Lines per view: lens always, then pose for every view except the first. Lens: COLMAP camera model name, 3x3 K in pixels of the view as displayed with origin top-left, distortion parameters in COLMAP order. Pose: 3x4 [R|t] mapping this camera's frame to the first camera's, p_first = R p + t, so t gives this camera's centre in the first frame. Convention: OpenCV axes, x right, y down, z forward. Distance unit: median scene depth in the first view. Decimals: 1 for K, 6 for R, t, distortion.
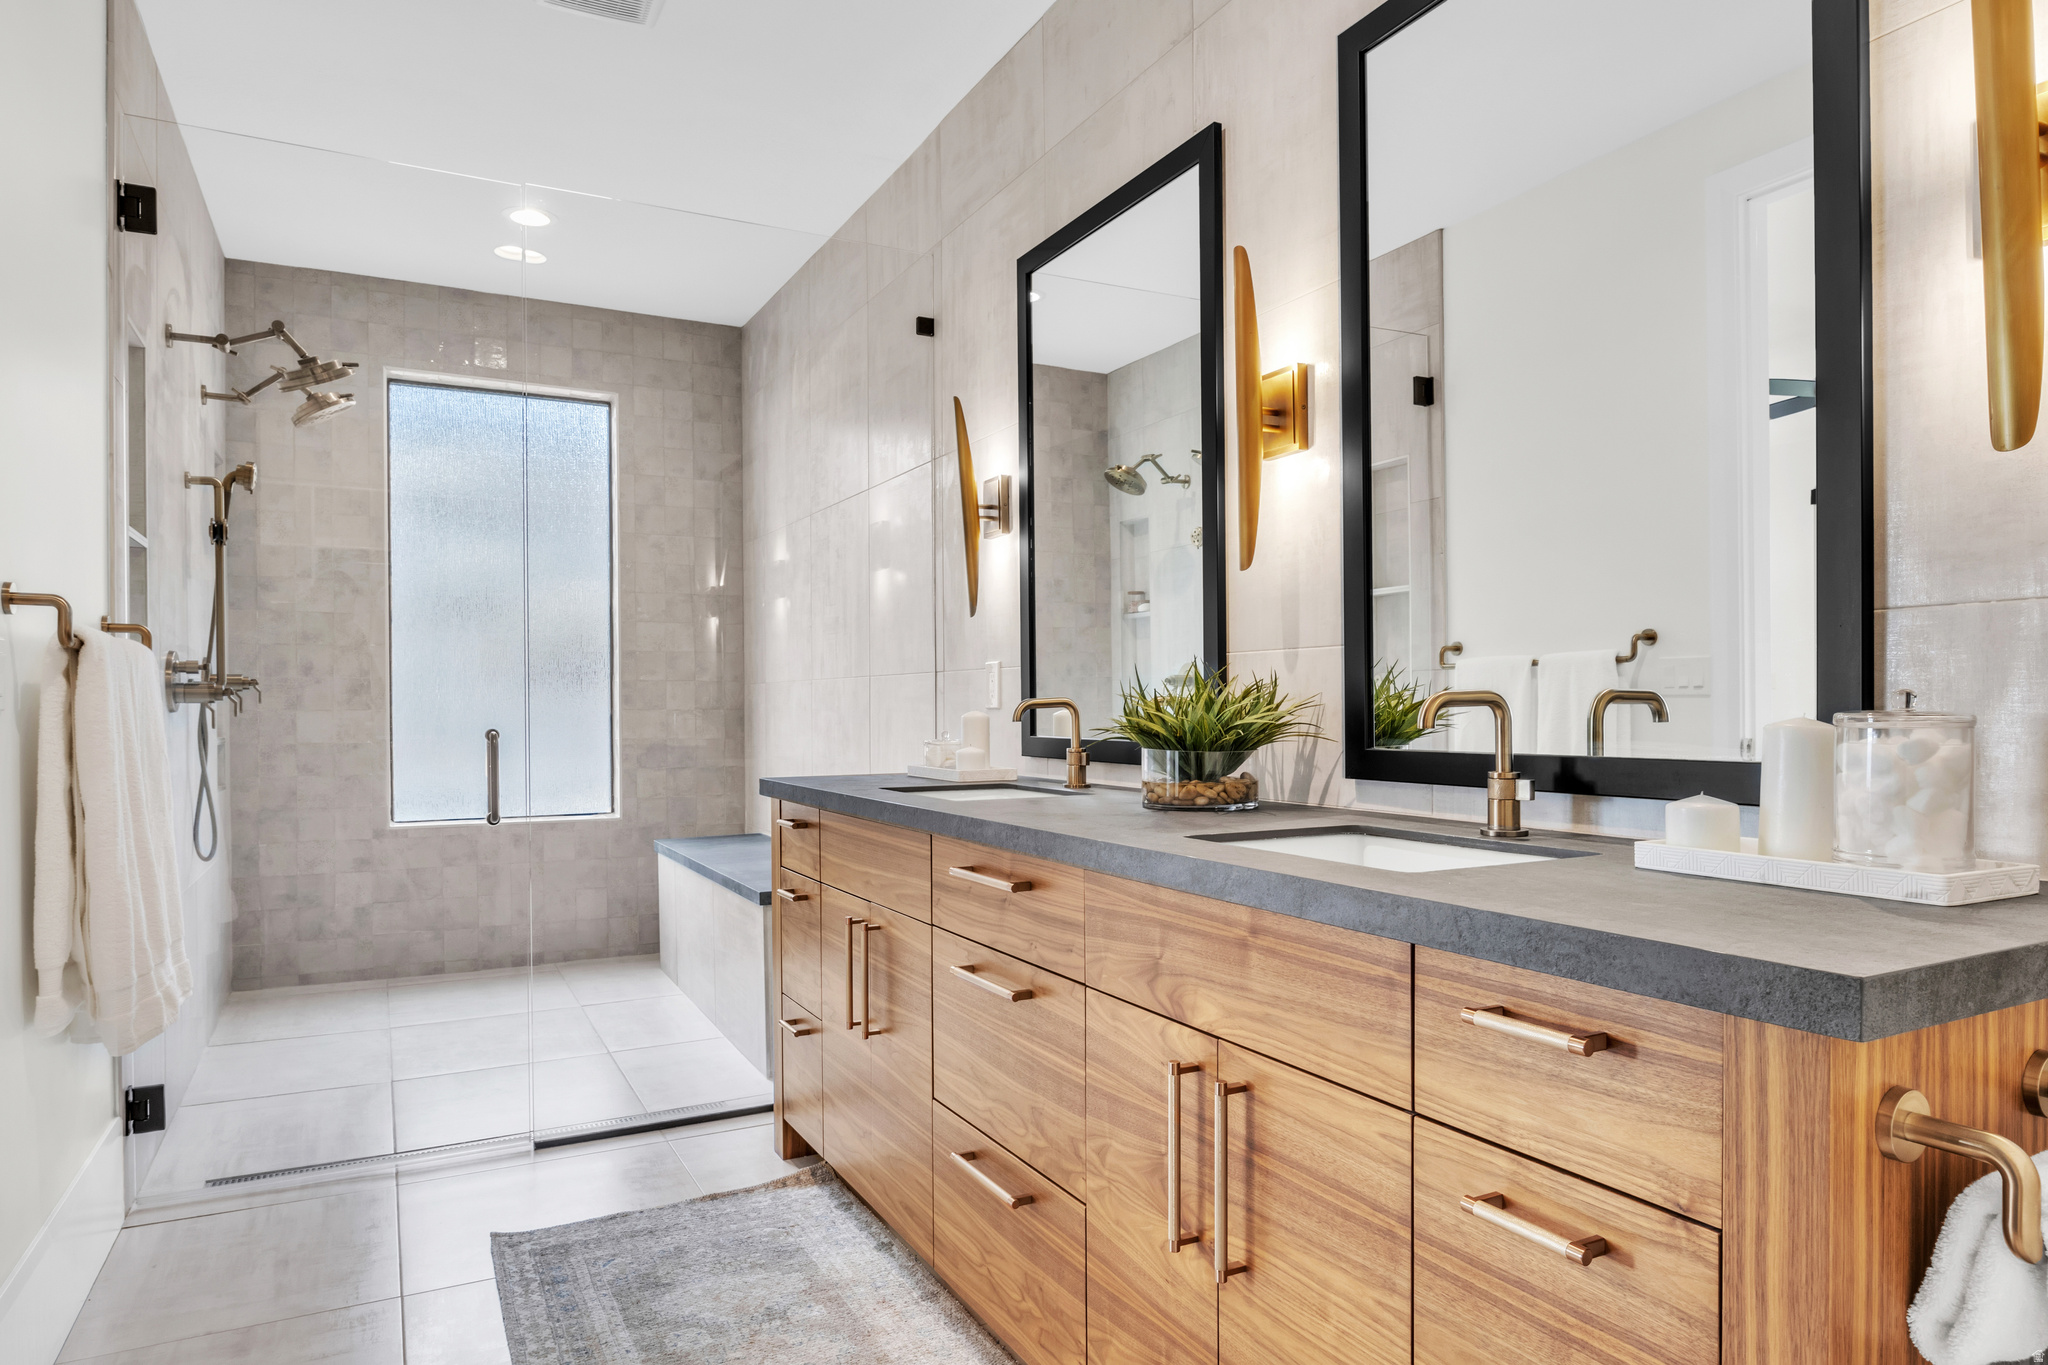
lens RADIAL K [[1197.0, 0, 1021.1], [0, 1197.0, 712.8], [0, 0, 1]] dist [-0.018279, -0.001217]
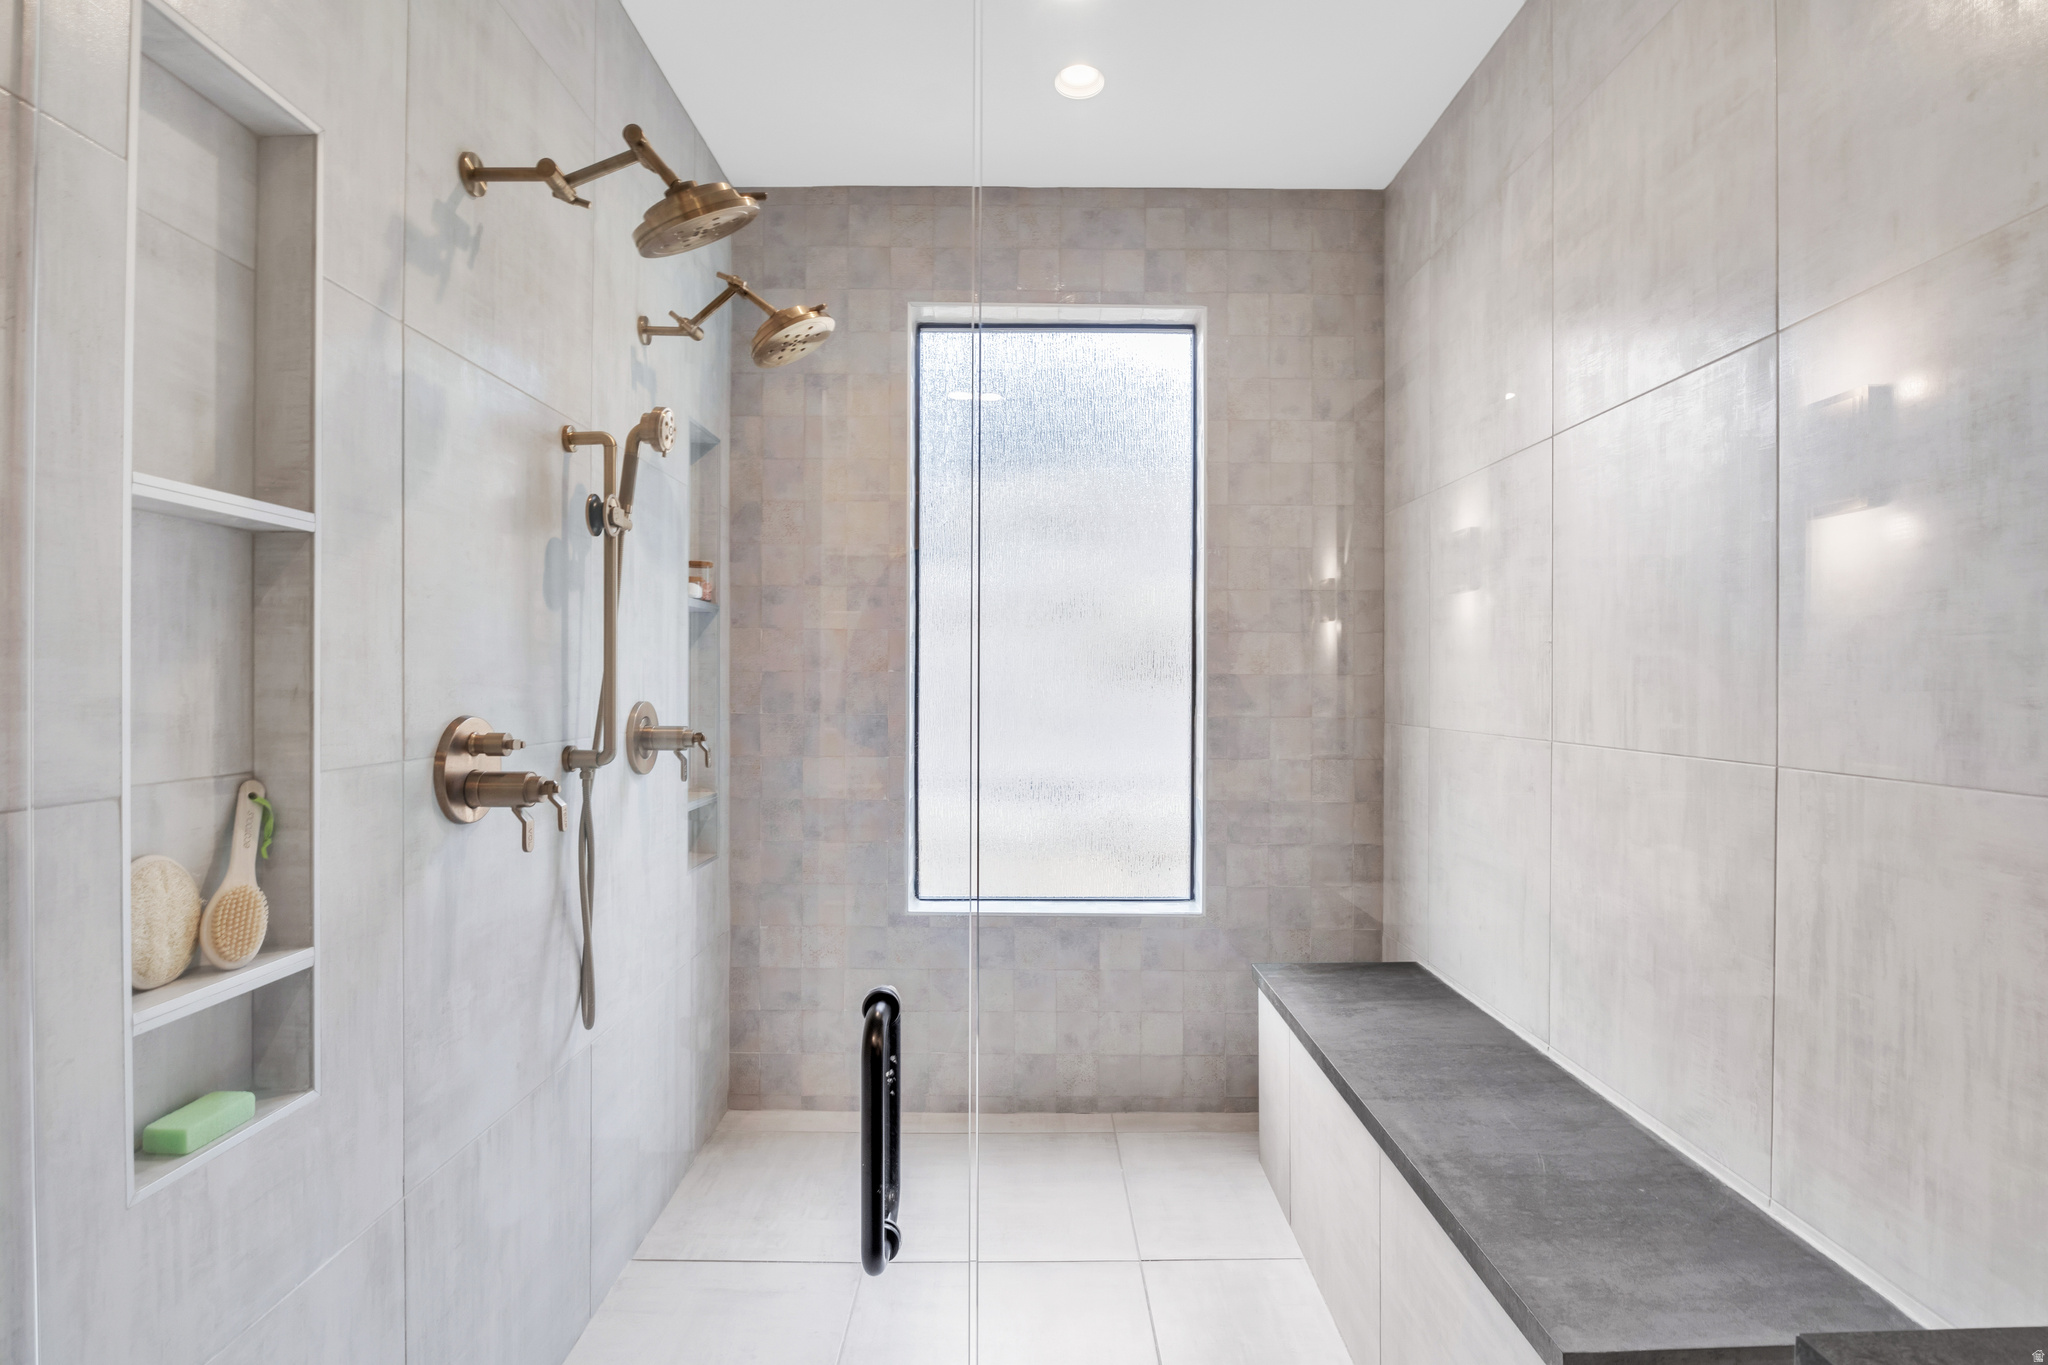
lens RADIAL K [[1027.2, 0, 1022.9], [0, 1027.2, 700.2], [0, 0, 1]] dist [-0.002048, -0.004492]
pose [[0.885558, 0.015222, -0.464280, -0.151764], [-0.011361, 0.999874, 0.011113, -0.042521], [0.464391, -0.004566, 0.885619, 0.419618]]
